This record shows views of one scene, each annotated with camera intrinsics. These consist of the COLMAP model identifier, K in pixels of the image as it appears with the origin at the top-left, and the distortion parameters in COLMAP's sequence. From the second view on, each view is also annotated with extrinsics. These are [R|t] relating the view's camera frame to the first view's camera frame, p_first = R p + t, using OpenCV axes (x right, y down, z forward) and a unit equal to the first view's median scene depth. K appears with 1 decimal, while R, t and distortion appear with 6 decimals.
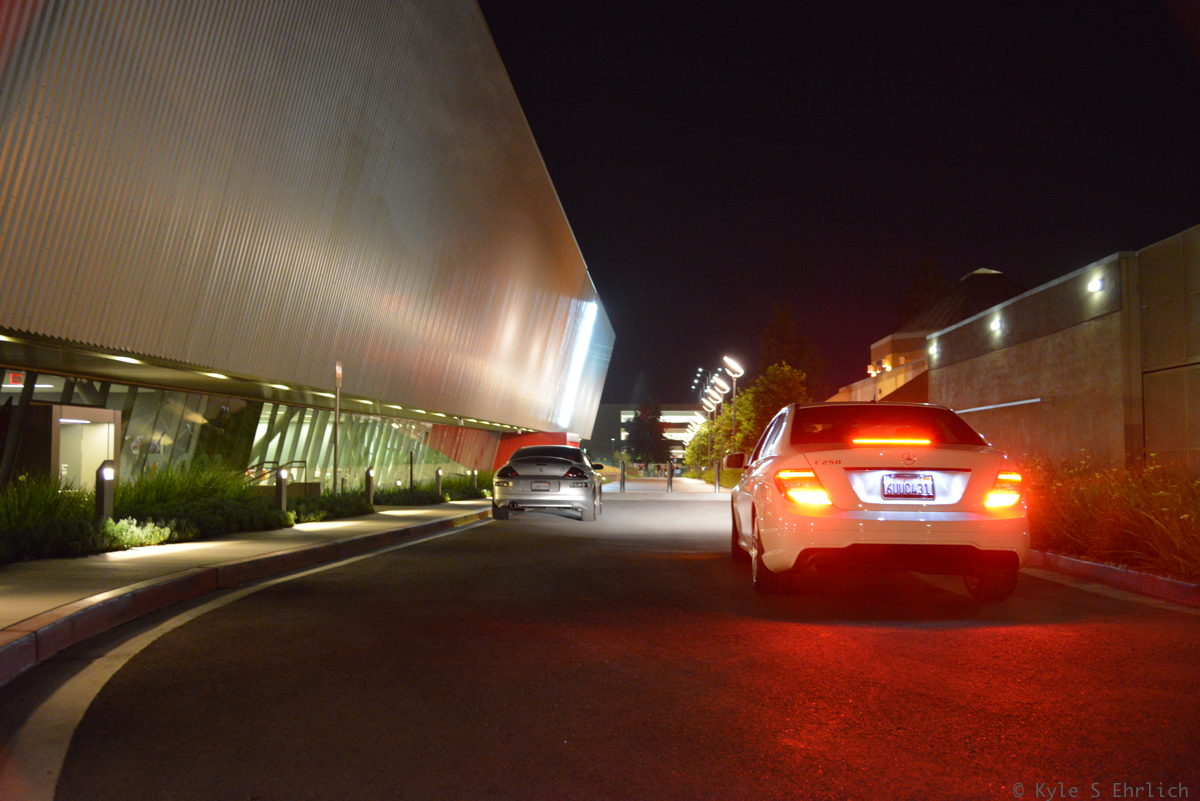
lens RADIAL K [[1085.2, 0, 599.5], [0, 1085.2, 399.4], [0, 0, 1]] dist [-0.012217, -0.003546]
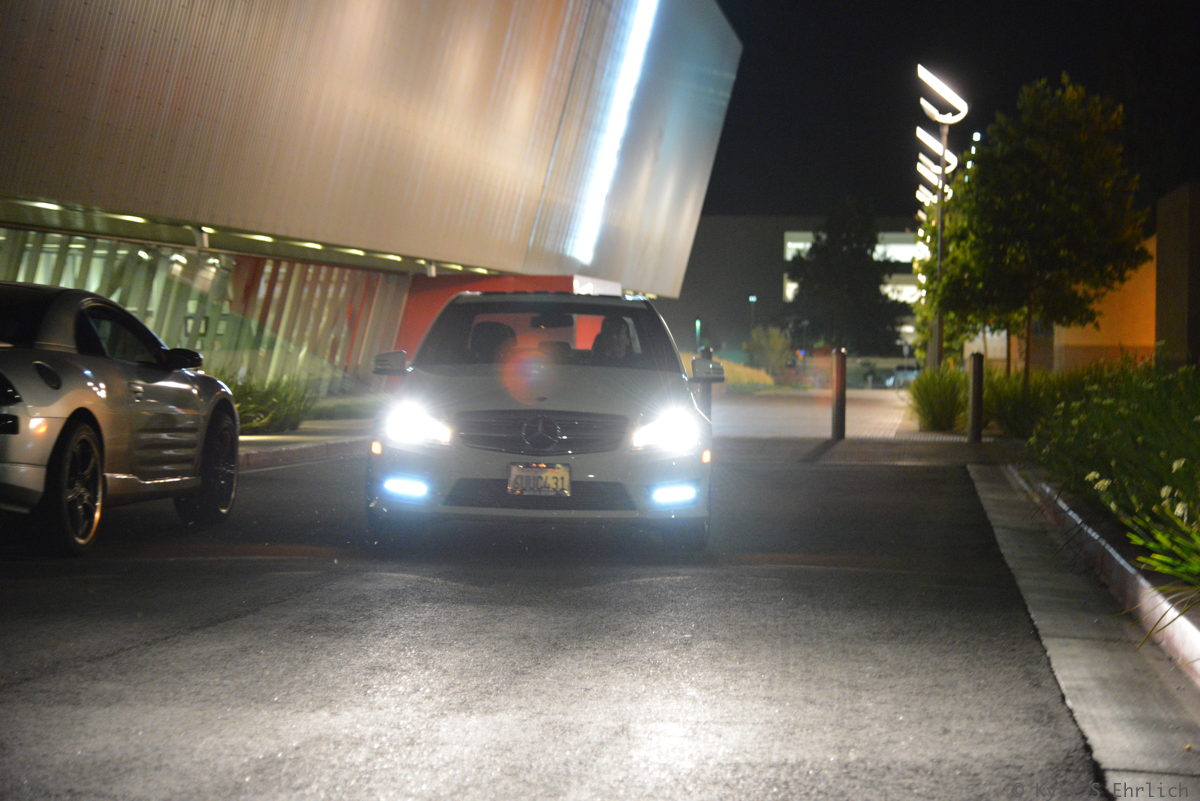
lens RADIAL K [[2446.8, 0, 598.6], [0, 2446.8, 399.4], [0, 0, 1]] dist [-0.056714, -0.117479]
pose [[0.997275, 0.011287, -0.072909, 0.090733], [-0.005671, 0.997032, 0.076781, 0.013303], [0.073559, -0.076158, 0.994379, 0.212870]]
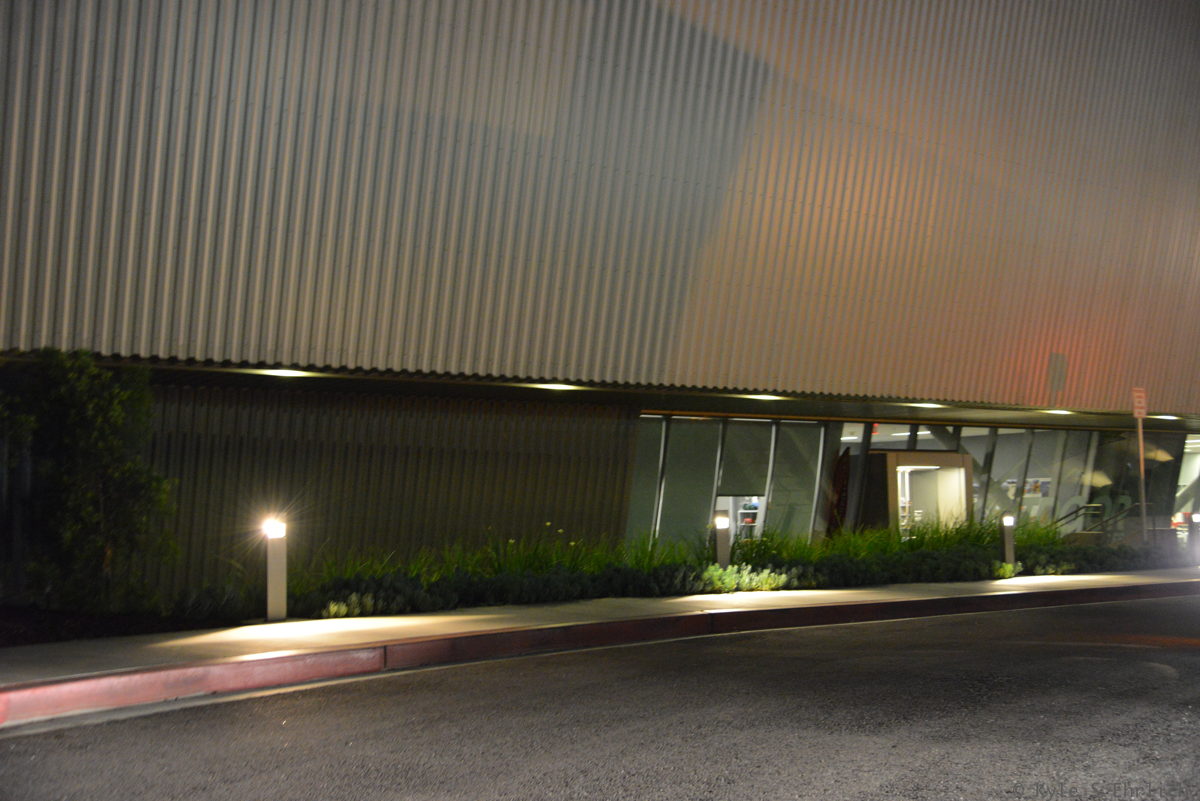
lens RADIAL K [[1201.0, 0, 601.3], [0, 1201.0, 402.7], [0, 0, 1]] dist [-0.020683, 0.007057]
pose [[0.623399, -0.077180, -0.778085, 0.118015], [0.057465, 0.996948, -0.052849, 0.001305], [0.779789, -0.011767, 0.625931, 0.041650]]
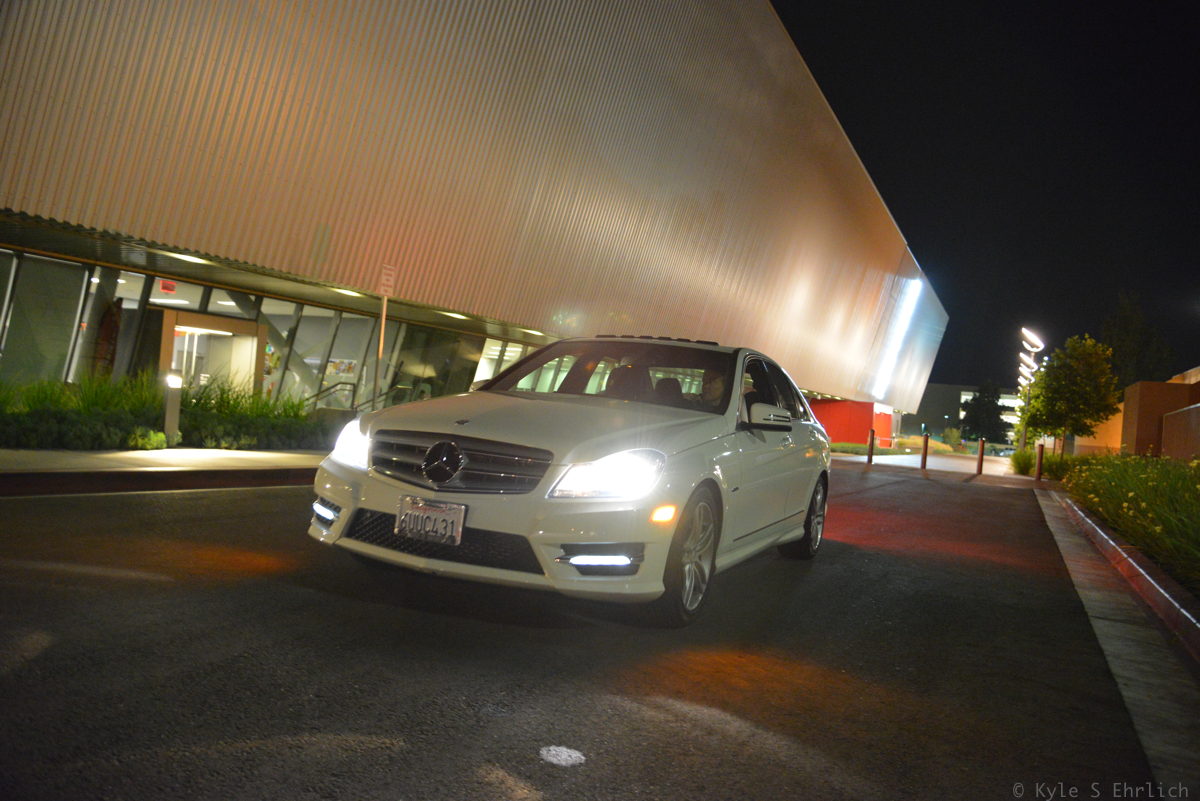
lens RADIAL K [[930.1, 0, 631.7], [0, 930.1, 405.6], [0, 0, 1]] dist [0.009473, 0.007775]
pose [[0.941269, 0.075004, -0.329222, 0.089219], [-0.063125, 0.996915, 0.046641, 0.012748], [0.331705, -0.023119, 0.943100, 0.184796]]
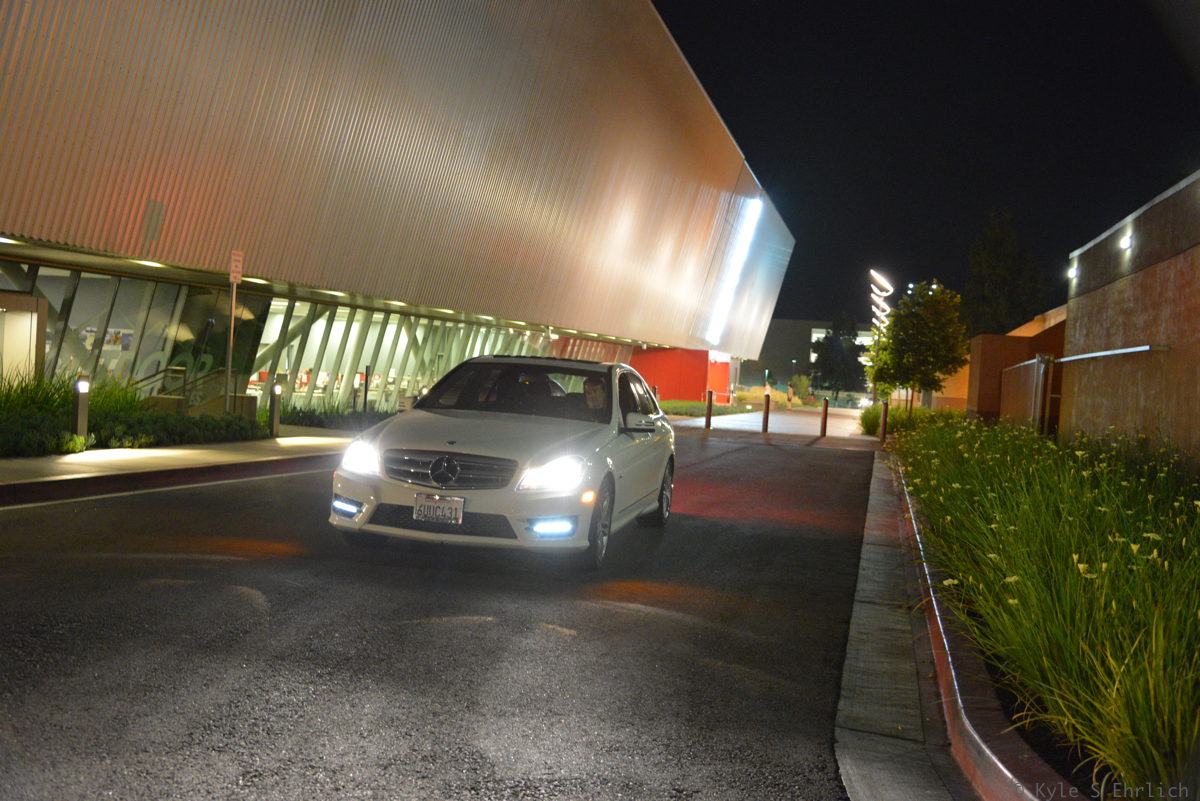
lens RADIAL K [[1222.1, 0, 600.0], [0, 1222.1, 401.6], [0, 0, 1]] dist [-0.035301, 0.015531]
pose [[0.984010, 0.064993, -0.165833, 0.096226], [-0.052200, 0.995397, 0.080375, -0.005070], [0.170293, -0.070434, 0.982873, 0.073425]]
